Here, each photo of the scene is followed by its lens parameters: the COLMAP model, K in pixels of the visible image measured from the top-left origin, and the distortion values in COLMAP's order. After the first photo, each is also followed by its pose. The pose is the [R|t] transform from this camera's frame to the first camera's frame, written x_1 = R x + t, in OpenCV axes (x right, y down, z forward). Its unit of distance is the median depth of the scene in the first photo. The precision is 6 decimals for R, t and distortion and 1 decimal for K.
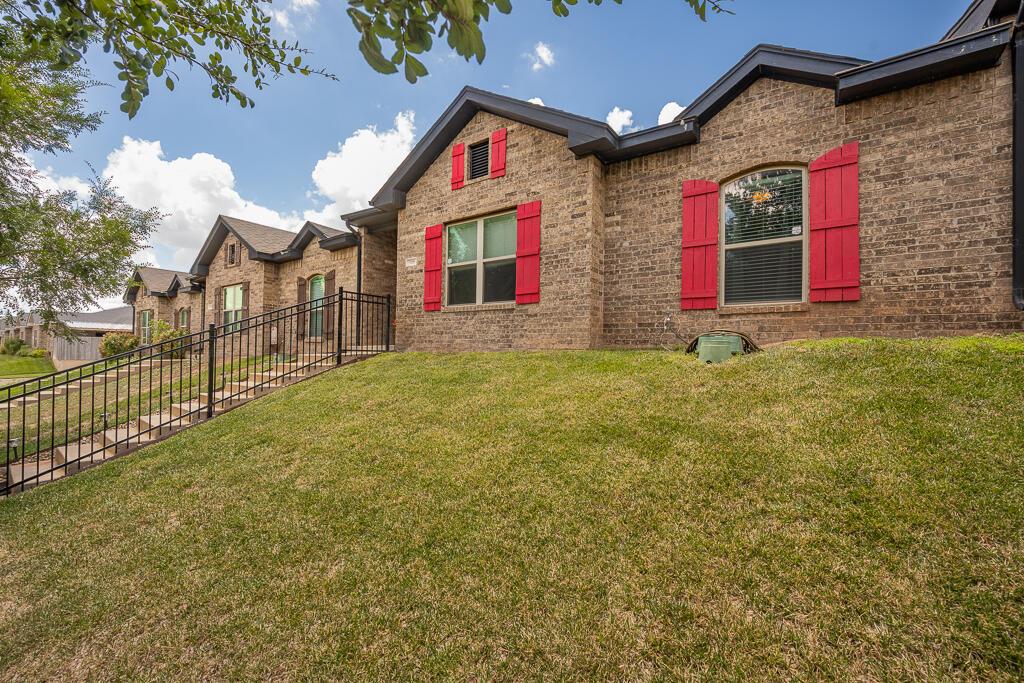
lens RADIAL K [[401.9, 0, 507.0], [0, 401.9, 344.5], [0, 0, 1]] dist [-0.000421, -0.000972]
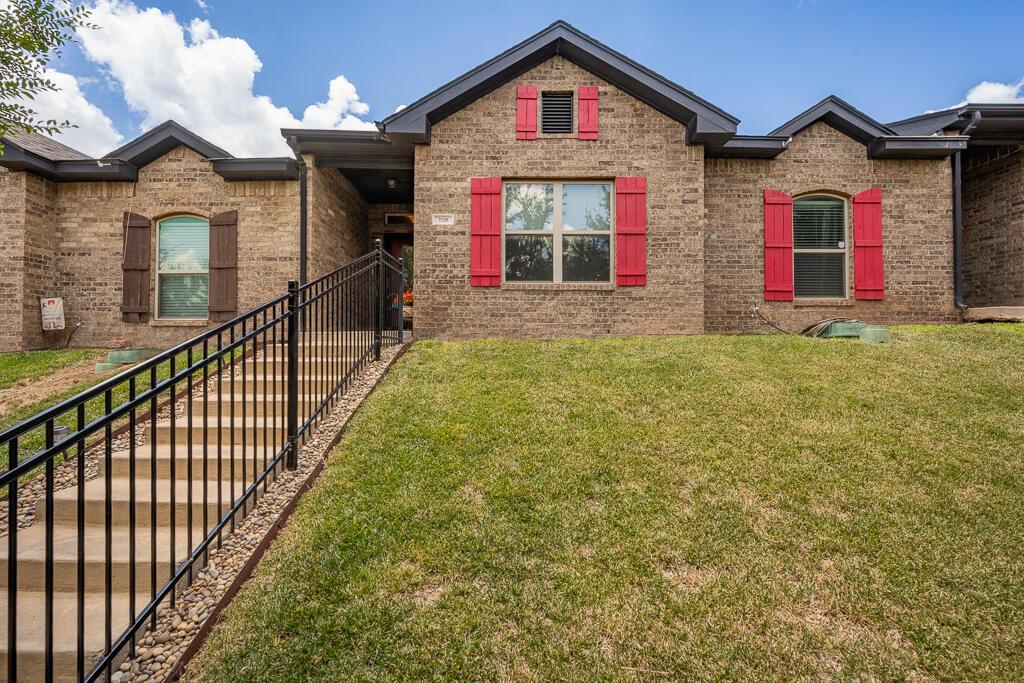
lens RADIAL K [[427.9, 0, 503.8], [0, 427.9, 341.3], [0, 0, 1]] dist [-0.004020, 0.000297]
pose [[0.824140, -0.003001, 0.566378, -0.778138], [-0.000515, 0.999982, 0.006048, 0.021097], [-0.566386, -0.005276, 0.824123, 0.364168]]
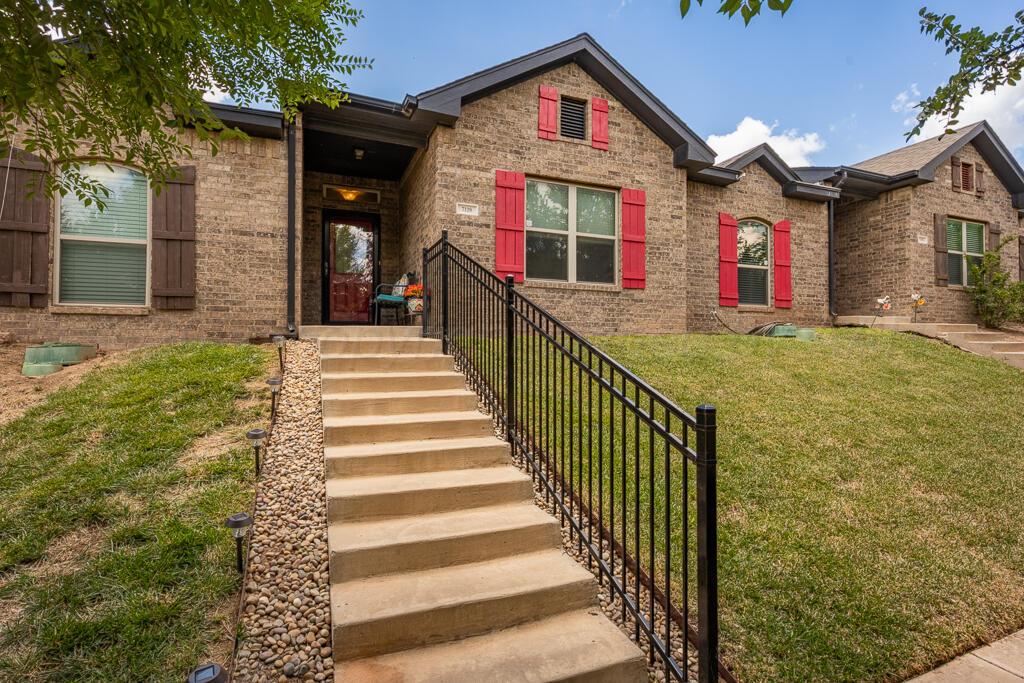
lens RADIAL K [[496.3, 0, 514.4], [0, 496.3, 341.6], [0, 0, 1]] dist [-0.000098, 0.000029]
pose [[0.541382, -0.000992, 0.840776, -1.212895], [-0.008549, 0.999941, 0.006684, 0.027556], [-0.840734, -0.010806, 0.541341, 0.592250]]
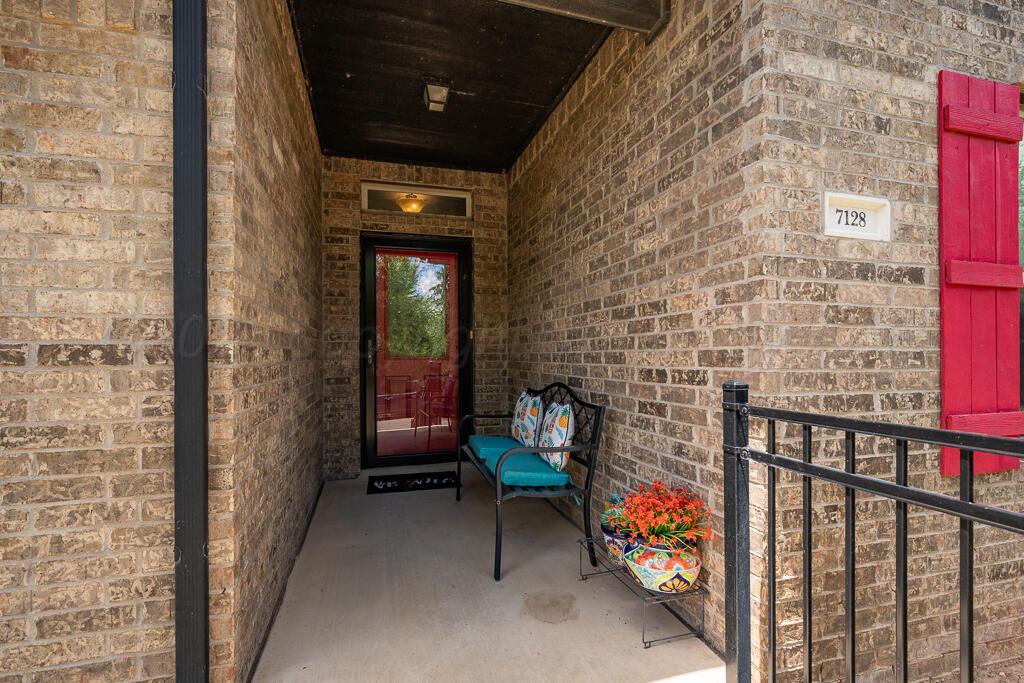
lens RADIAL K [[467.9, 0, 514.4], [0, 467.9, 351.3], [0, 0, 1]] dist [-0.001644, -0.000270]
pose [[0.620971, -0.008569, 0.783787, -0.663510], [0.002608, 0.999957, 0.008866, -0.189671], [-0.783829, -0.003461, 0.620967, 1.291355]]
